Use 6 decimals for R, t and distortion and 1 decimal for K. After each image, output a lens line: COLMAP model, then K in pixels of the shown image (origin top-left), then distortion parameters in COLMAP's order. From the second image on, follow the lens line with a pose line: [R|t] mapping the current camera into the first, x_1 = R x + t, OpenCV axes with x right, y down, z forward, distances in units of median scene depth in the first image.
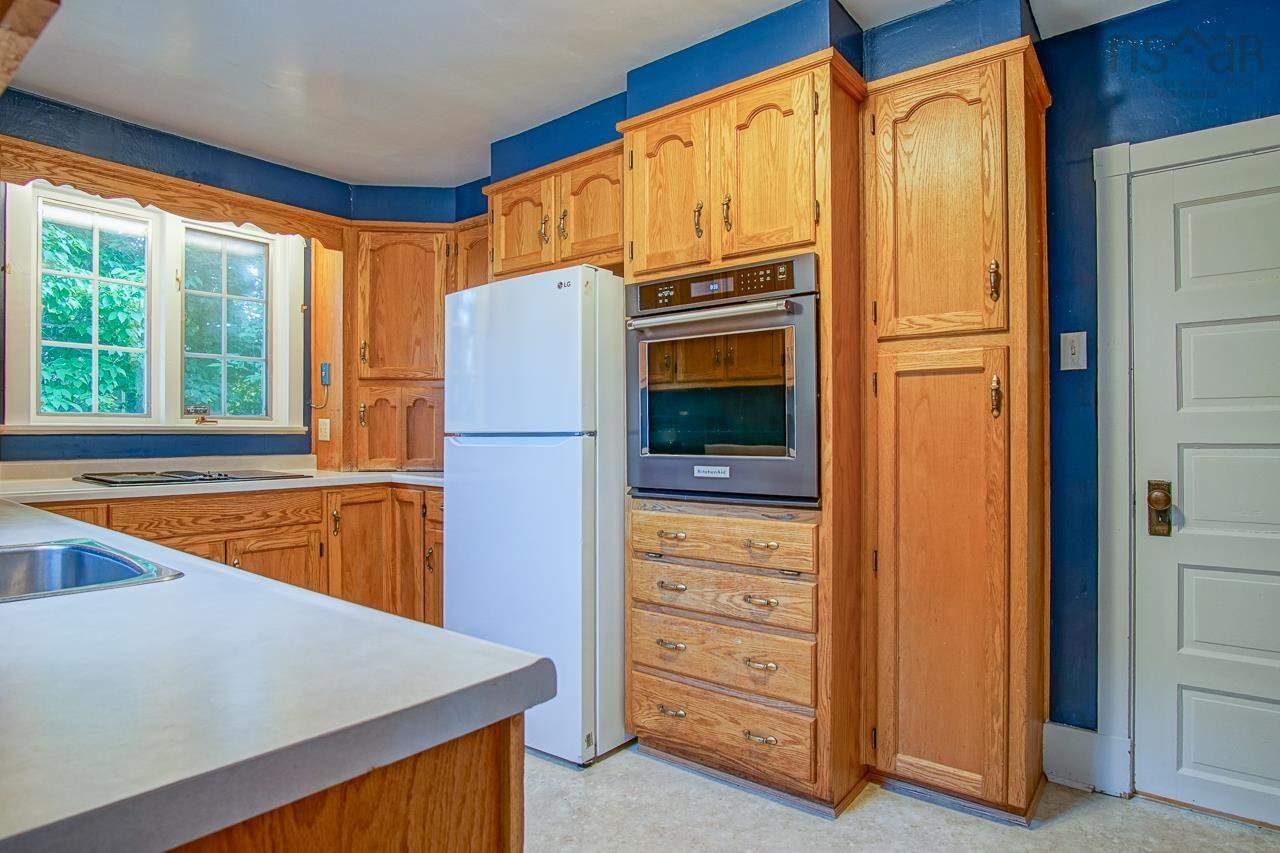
lens RADIAL K [[696.9, 0, 653.5], [0, 696.9, 423.5], [0, 0, 1]] dist [-0.032274, 0.009277]
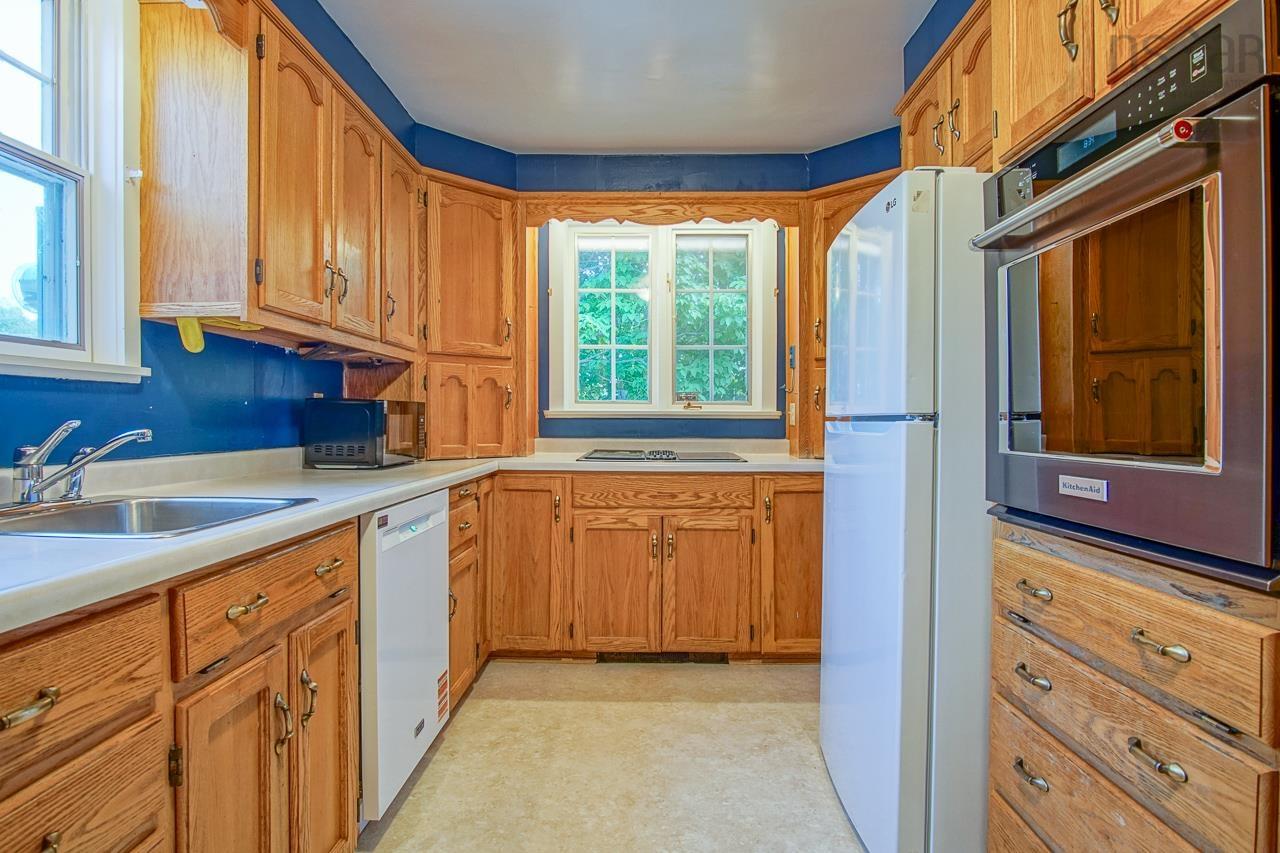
lens RADIAL K [[696.9, 0, 653.5], [0, 696.9, 423.5], [0, 0, 1]] dist [-0.032274, 0.009277]
pose [[0.605096, 0.008092, -0.796112, 0.228232], [0.007265, 0.999851, 0.015684, 0.006729], [0.796120, -0.015274, 0.604946, 0.308345]]
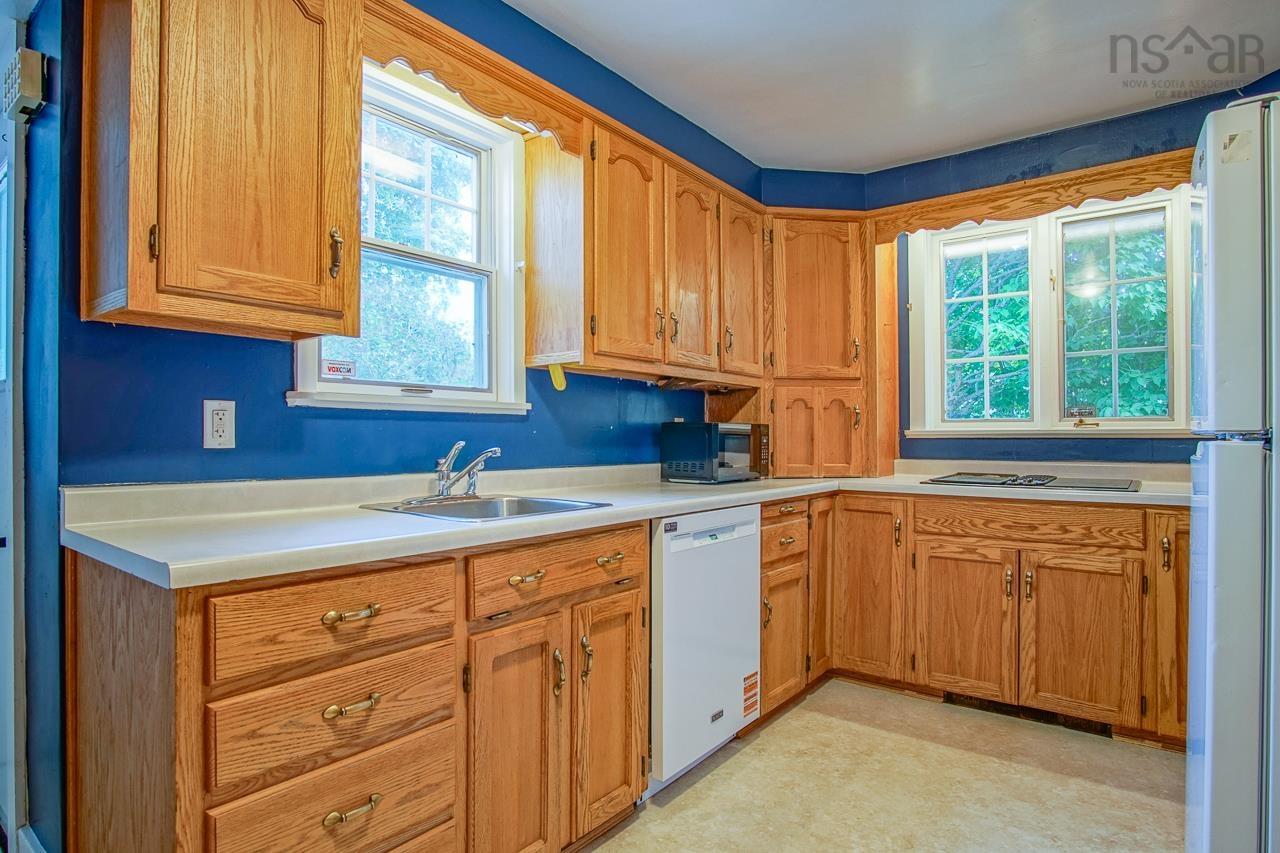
lens RADIAL K [[704.4, 0, 641.3], [0, 704.4, 431.2], [0, 0, 1]] dist [-0.025658, 0.001740]
pose [[-0.002515, -0.009435, -0.999952, 0.326292], [0.014187, 0.999855, -0.009470, 0.007854], [0.999896, -0.014210, -0.002381, 0.454313]]
